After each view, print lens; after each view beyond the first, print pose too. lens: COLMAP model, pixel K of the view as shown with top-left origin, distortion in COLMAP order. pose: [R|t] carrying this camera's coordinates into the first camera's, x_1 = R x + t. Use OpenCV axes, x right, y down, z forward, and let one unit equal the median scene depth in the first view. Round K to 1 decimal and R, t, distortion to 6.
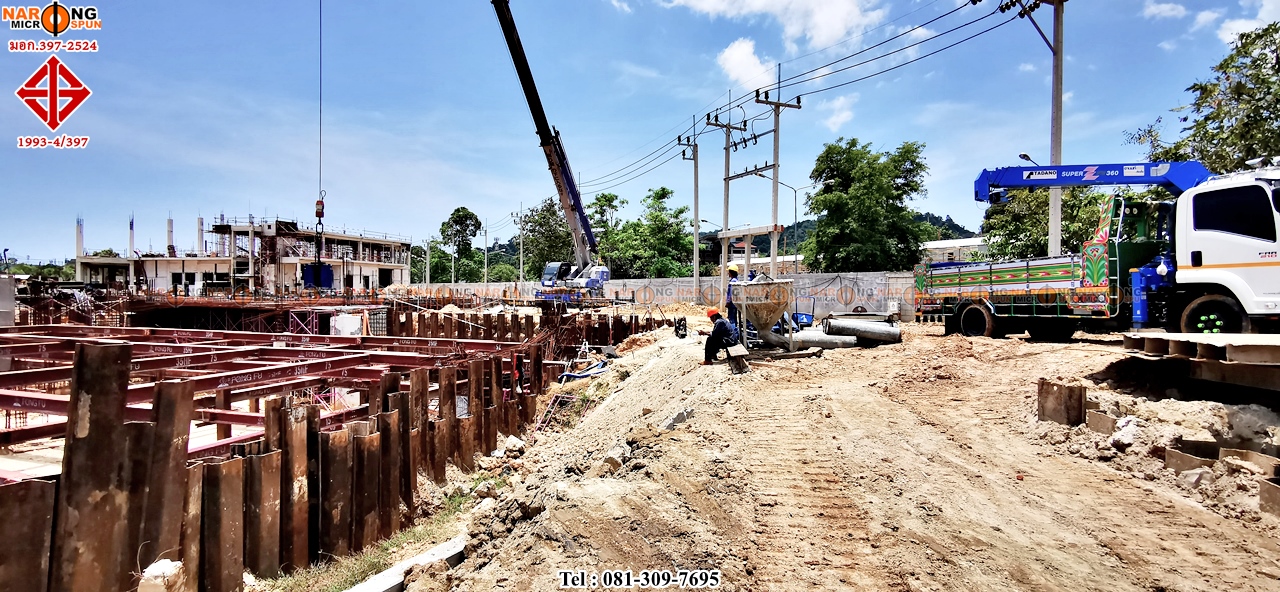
lens RADIAL K [[595.2, 0, 640.0], [0, 595.2, 296.0], [0, 0, 1]] dist [0.009216, -0.000029]
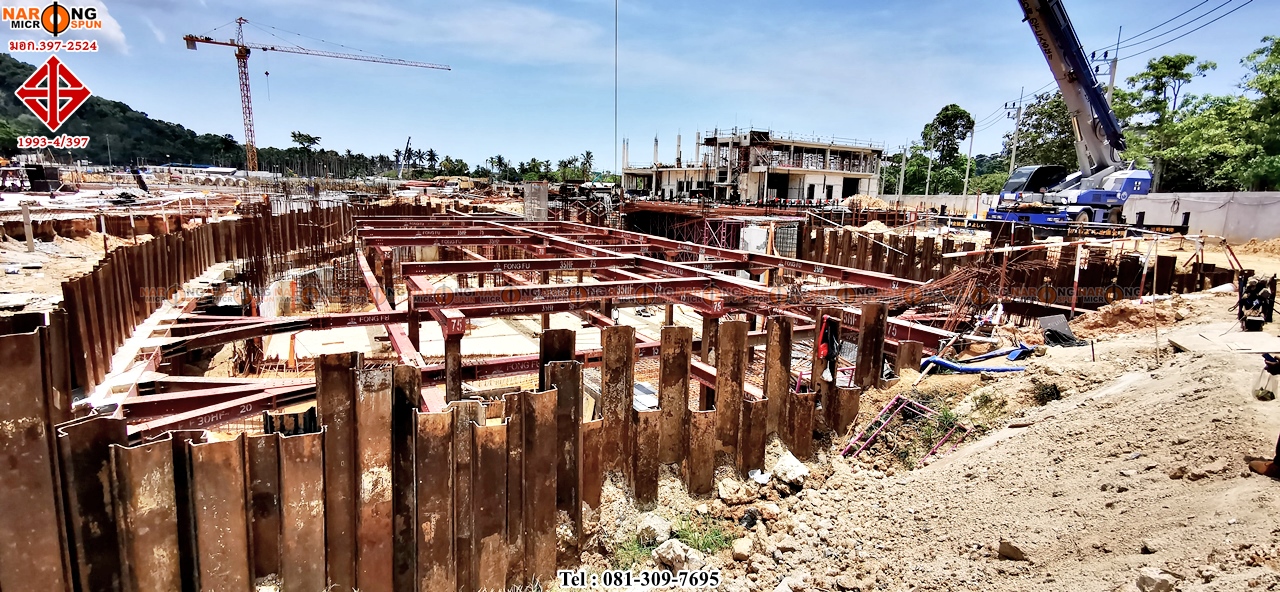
lens RADIAL K [[599.4, 0, 640.0], [0, 599.4, 296.0], [0, 0, 1]] dist [0.010926, 0.000509]
pose [[0.714460, 0.135691, -0.686393, 0.020043], [-0.034054, 0.986596, 0.159591, -0.003139], [0.698847, -0.090647, 0.709504, 0.142368]]
